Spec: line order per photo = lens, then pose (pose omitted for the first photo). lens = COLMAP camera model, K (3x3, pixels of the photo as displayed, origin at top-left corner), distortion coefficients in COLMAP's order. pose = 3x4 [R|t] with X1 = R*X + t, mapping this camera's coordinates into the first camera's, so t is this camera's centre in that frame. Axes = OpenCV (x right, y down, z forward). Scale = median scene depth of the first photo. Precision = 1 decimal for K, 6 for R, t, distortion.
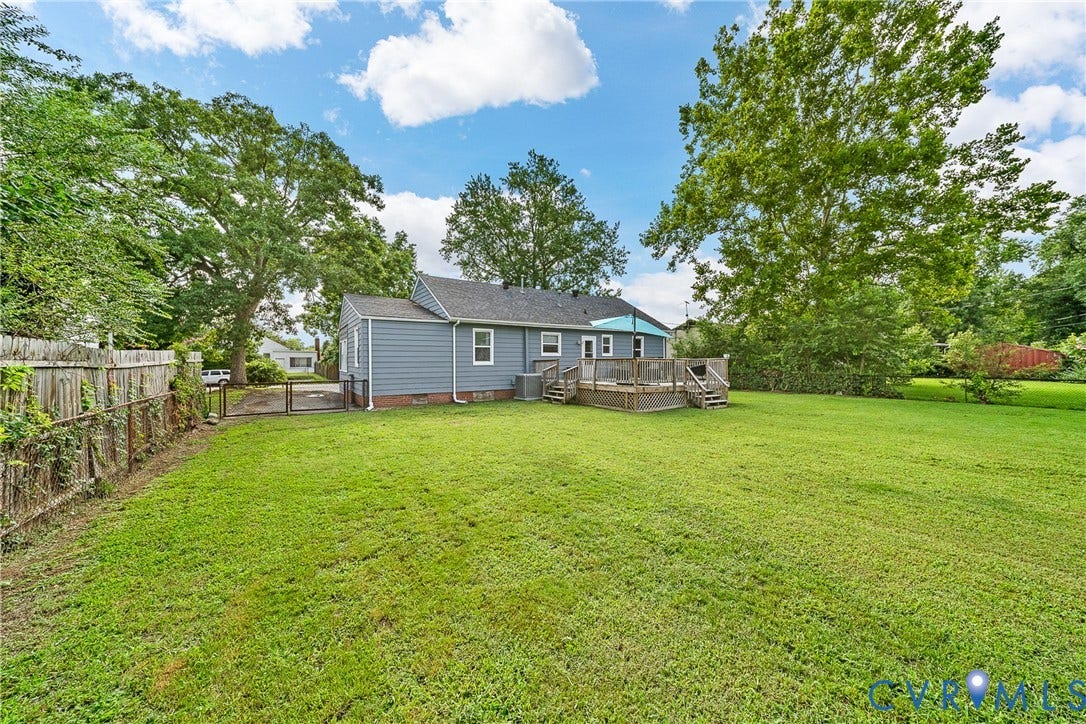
lens RADIAL K [[386.2, 0, 539.7], [0, 386.2, 360.1], [0, 0, 1]] dist [-0.012026, -0.000255]
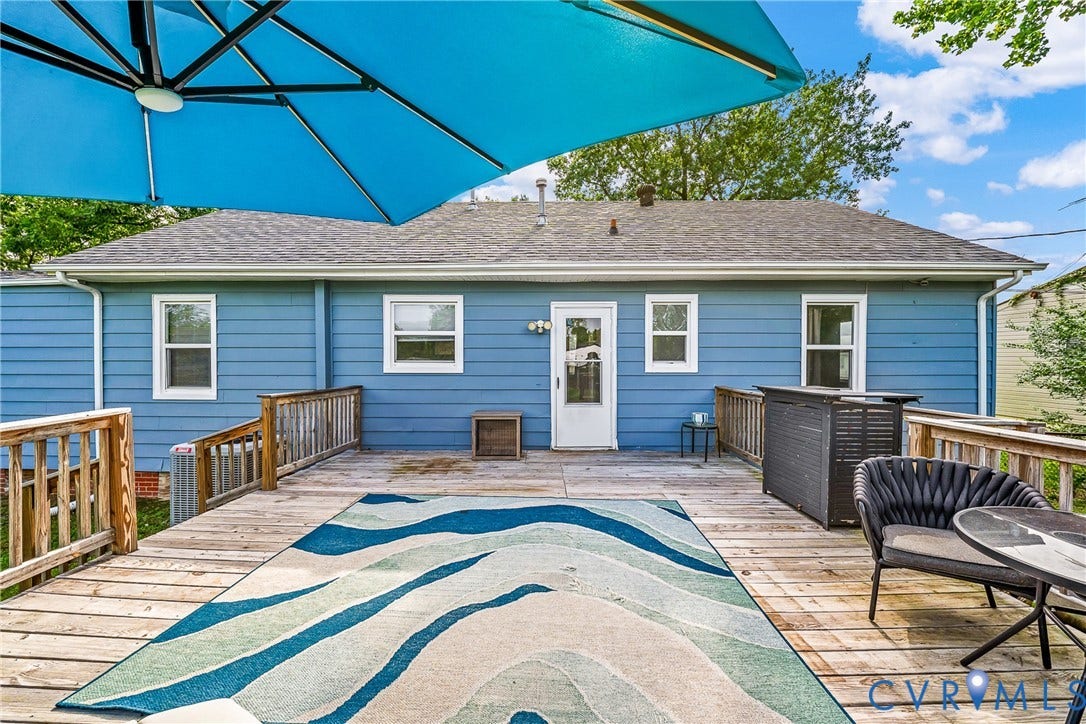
lens RADIAL K [[386.2, 0, 539.7], [0, 386.2, 360.1], [0, 0, 1]] dist [-0.012026, -0.000255]
pose [[0.826641, 0.021176, -0.562331, 0.264603], [-0.002743, 0.999431, 0.033604, -0.029355], [0.562723, -0.026235, 0.826229, 0.752107]]
